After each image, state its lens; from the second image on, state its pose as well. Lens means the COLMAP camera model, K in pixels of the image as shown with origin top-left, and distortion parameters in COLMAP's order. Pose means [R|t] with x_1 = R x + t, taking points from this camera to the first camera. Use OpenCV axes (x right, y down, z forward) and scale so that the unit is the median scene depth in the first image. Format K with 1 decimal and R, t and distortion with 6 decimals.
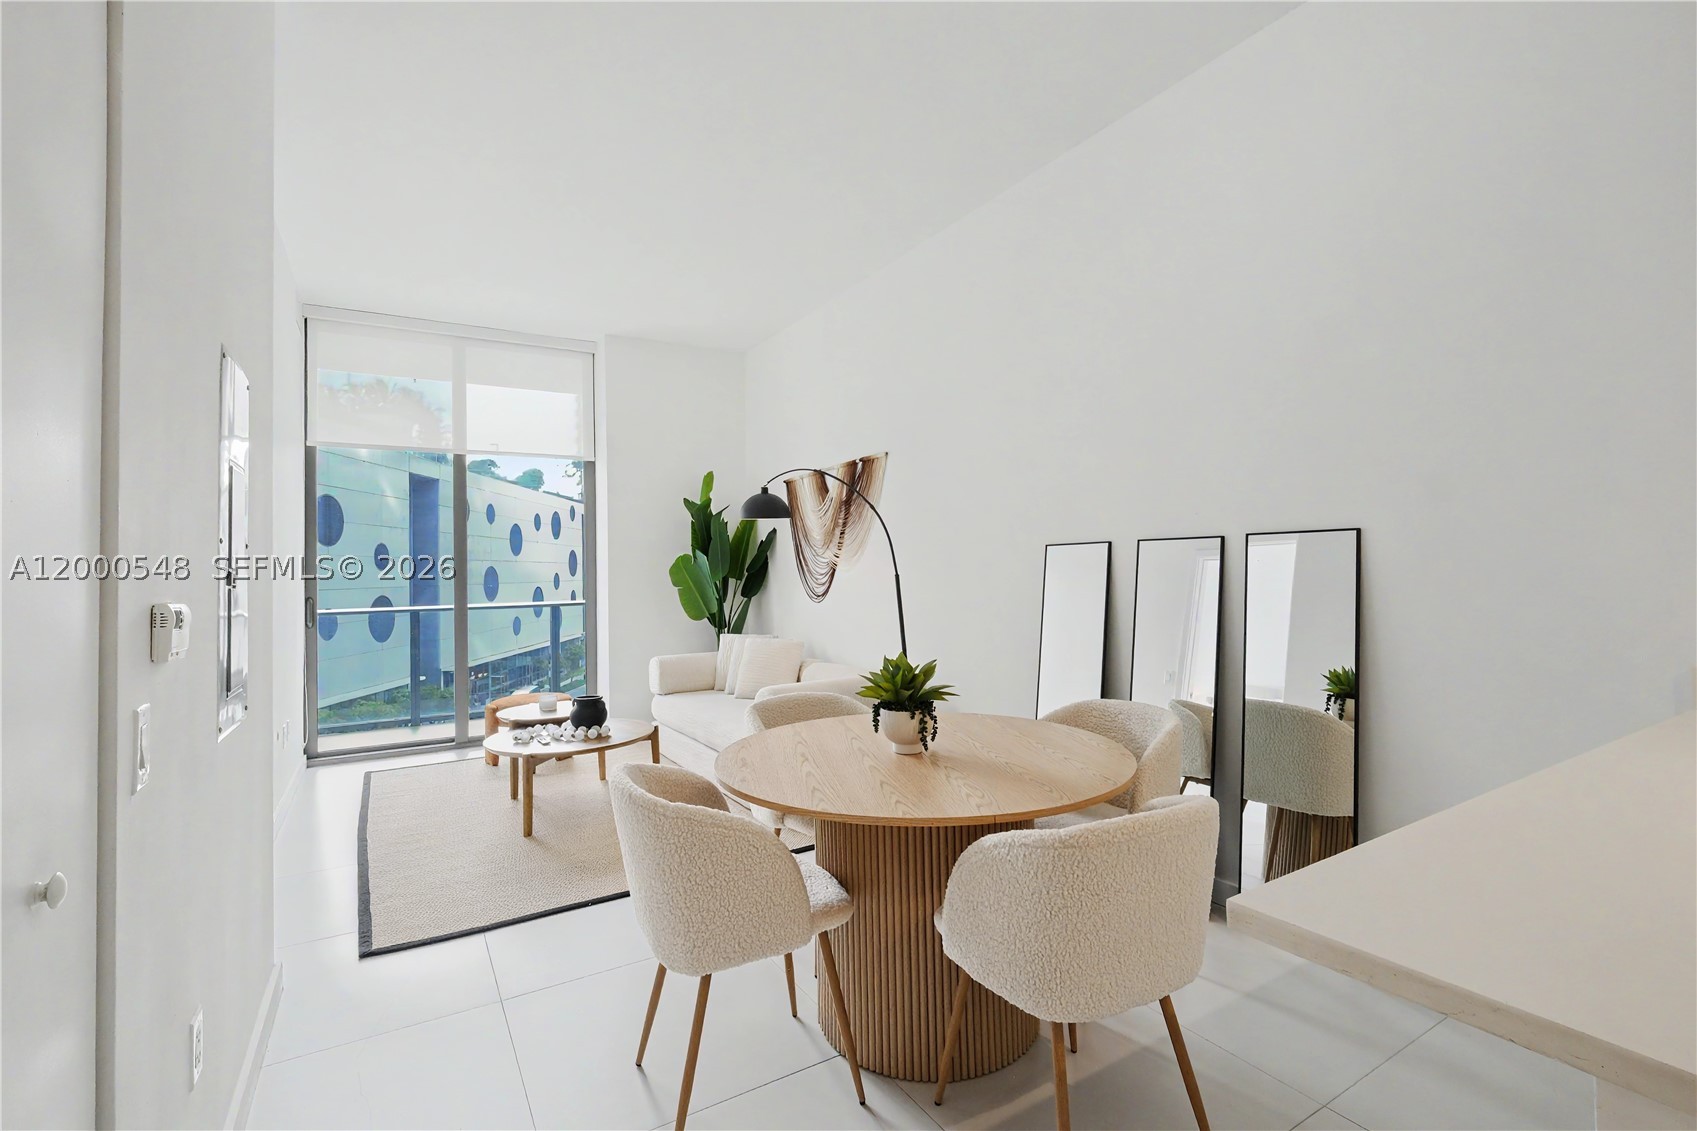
lens RADIAL K [[775.4, 0, 853.7], [0, 775.4, 547.1], [0, 0, 1]] dist [-0.002015, -0.000273]
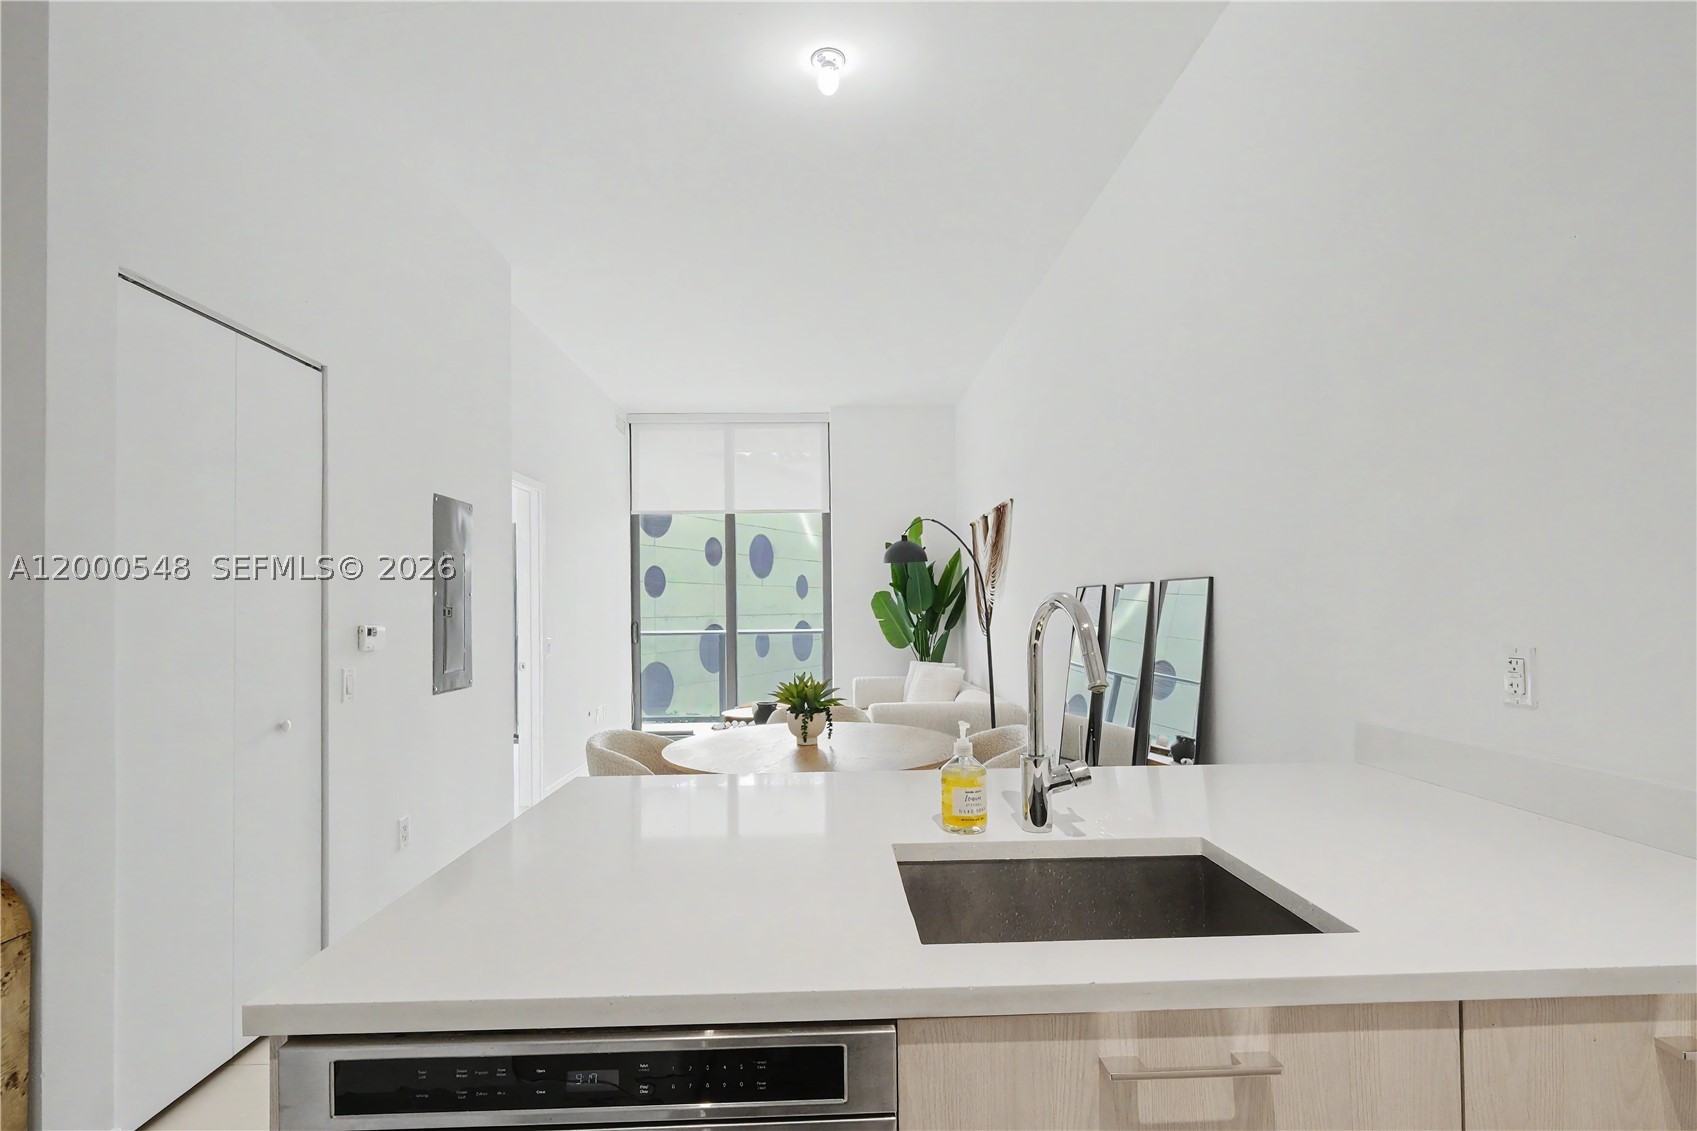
lens RADIAL K [[798.6, 0, 839.0], [0, 798.6, 593.0], [0, 0, 1]] dist [-0.000947, 0.000009]
pose [[0.869297, 0.001909, -0.494286, 0.329605], [0.008706, 0.999778, 0.019172, -0.011969], [0.494213, -0.020970, 0.869088, -0.079016]]
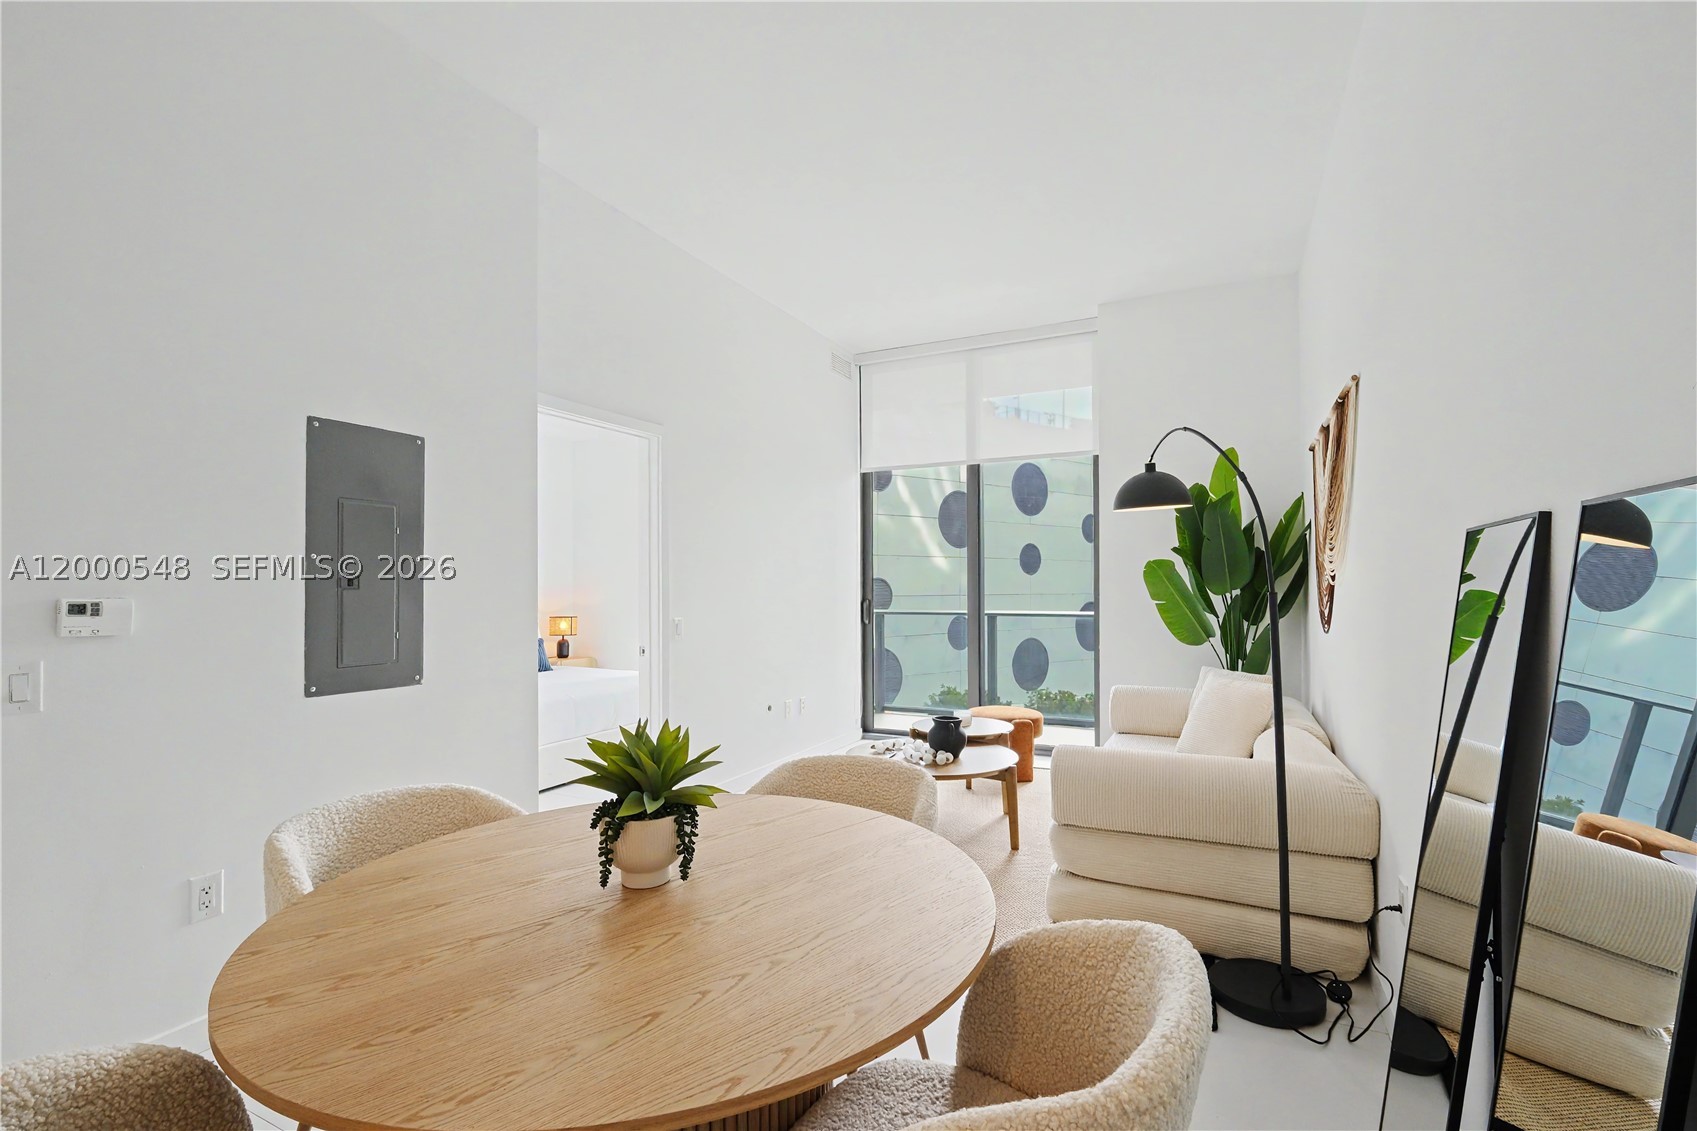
lens RADIAL K [[757.8, 0, 847.5], [0, 757.8, 584.5], [0, 0, 1]] dist [-0.000911, -0.000326]
pose [[0.539847, 0.015726, -0.841616, 0.266401], [0.017857, 0.999387, 0.030129, 0.006031], [0.841574, -0.031294, 0.539235, 0.328128]]
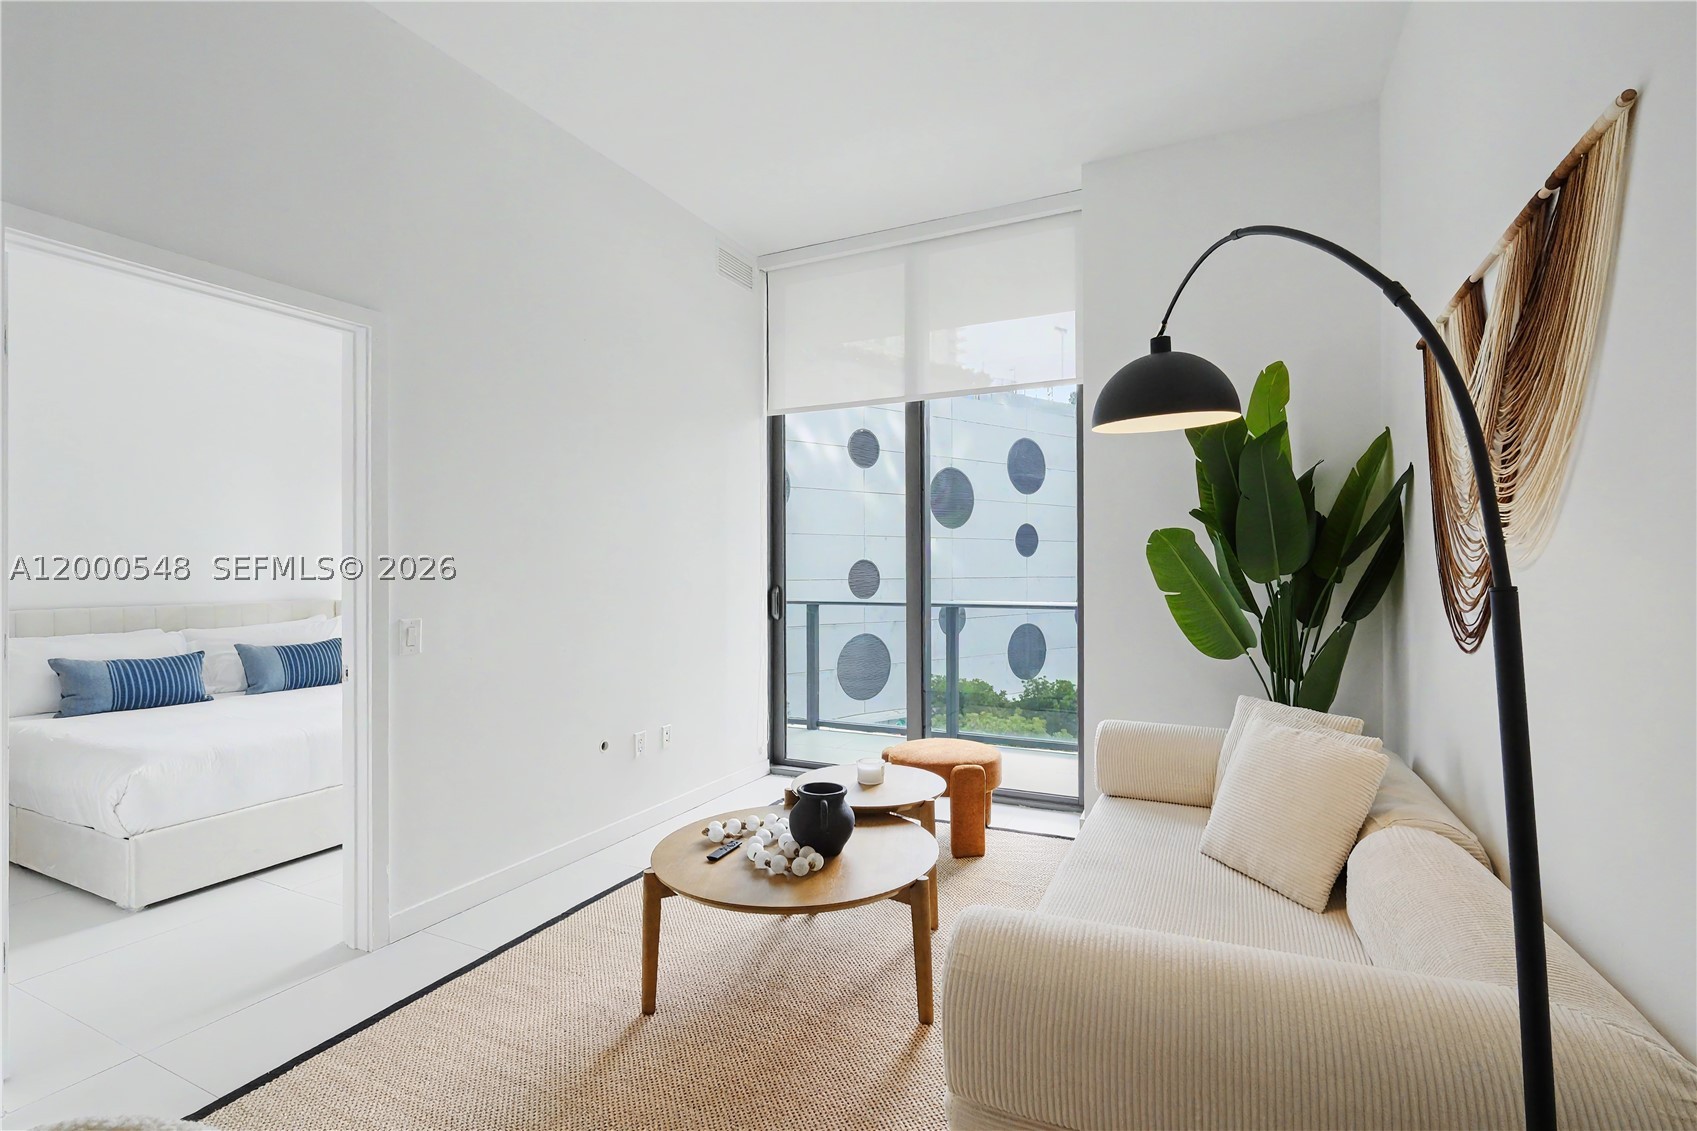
lens RADIAL K [[780.8, 0, 848.5], [0, 780.8, 565.5], [0, 0, 1]] dist [-0.001267, 0.000067]
pose [[0.546891, 0.014975, -0.837070, 0.099339], [0.016647, 0.999448, 0.028756, 0.016124], [0.837038, -0.029661, 0.546340, 0.556945]]
